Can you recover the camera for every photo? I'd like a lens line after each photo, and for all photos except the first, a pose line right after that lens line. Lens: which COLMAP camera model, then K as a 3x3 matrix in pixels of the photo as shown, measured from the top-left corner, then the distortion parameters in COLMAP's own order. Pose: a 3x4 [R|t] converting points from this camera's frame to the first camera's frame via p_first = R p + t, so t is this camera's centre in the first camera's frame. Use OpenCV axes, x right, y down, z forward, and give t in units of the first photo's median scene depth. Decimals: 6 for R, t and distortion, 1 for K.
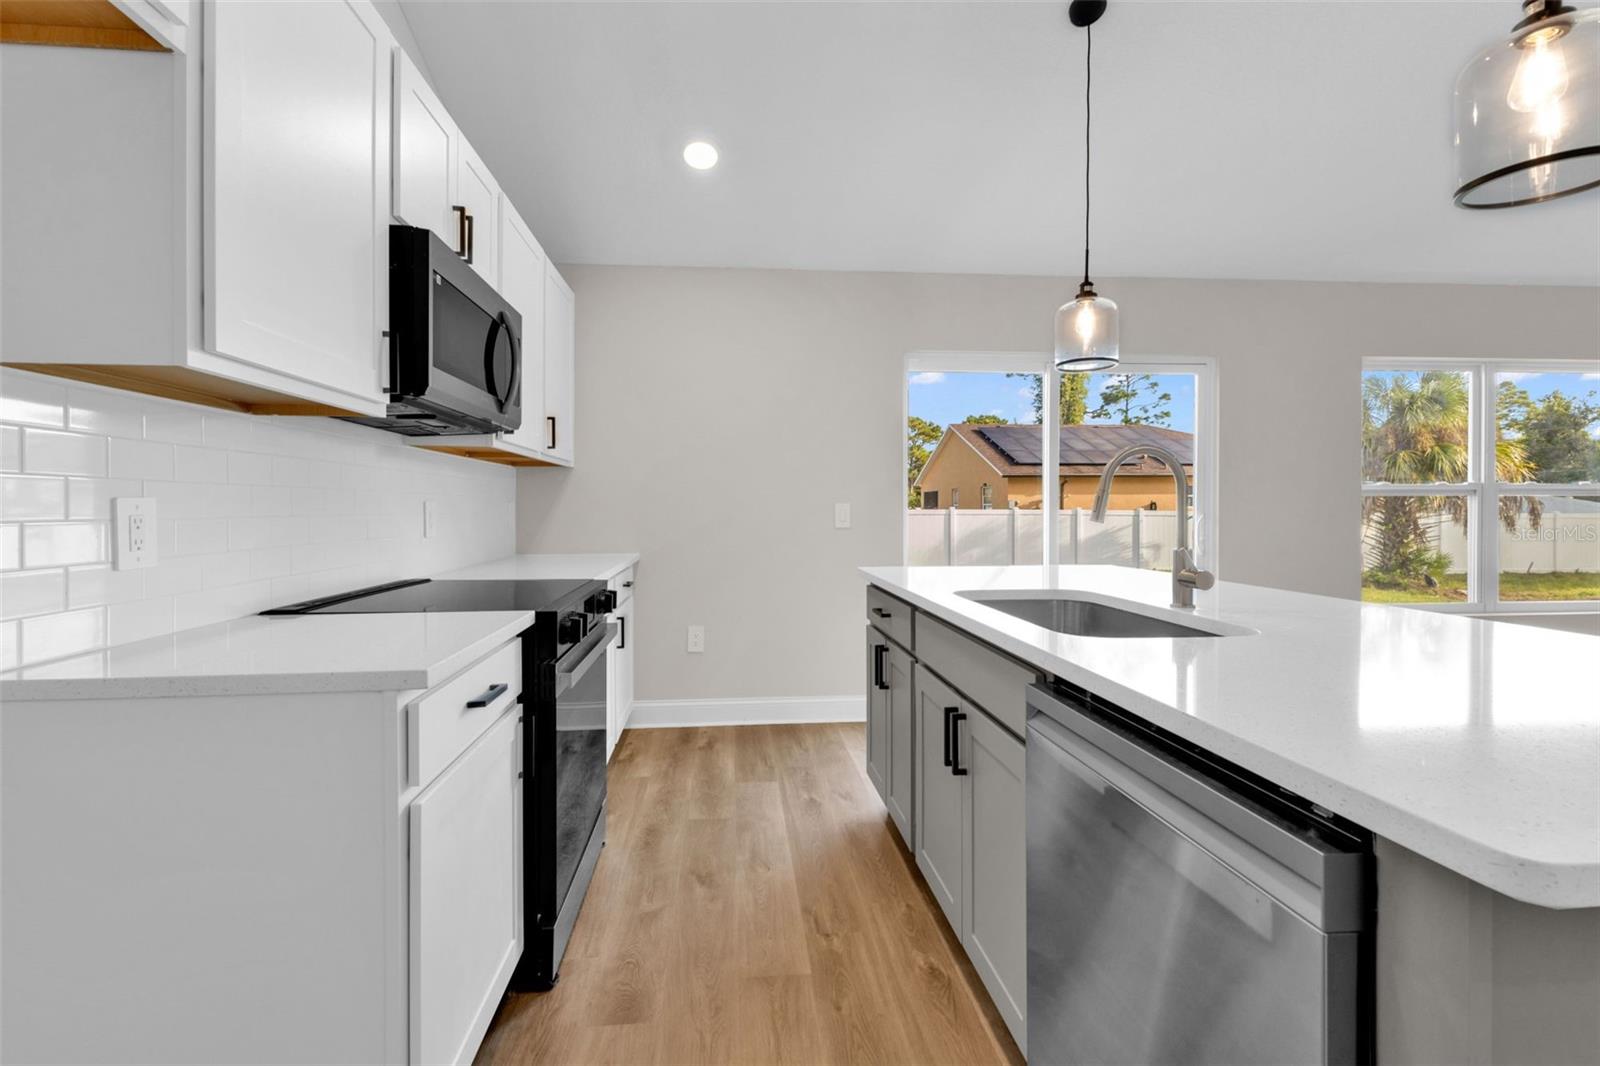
lens RADIAL K [[721.5, 0, 799.3], [0, 721.5, 521.2], [0, 0, 1]] dist [-0.002258, -0.001203]
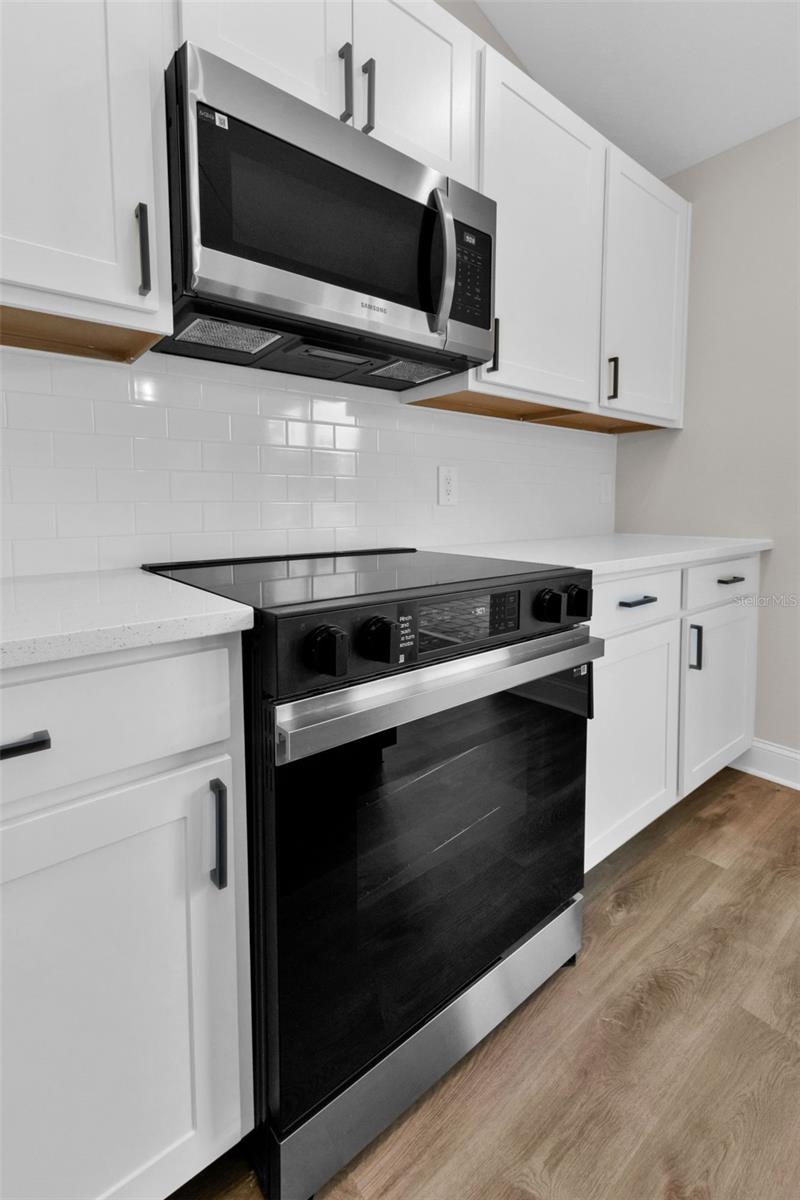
lens RADIAL K [[541.1, 0, 388.9], [0, 541.1, 535.4], [0, 0, 1]] dist [-0.002258, -0.001203]
pose [[0.536640, 0.044182, -0.842654, 0.038793], [-0.009803, 0.998887, 0.046131, 0.029974], [0.843754, -0.016495, 0.536476, 0.564107]]
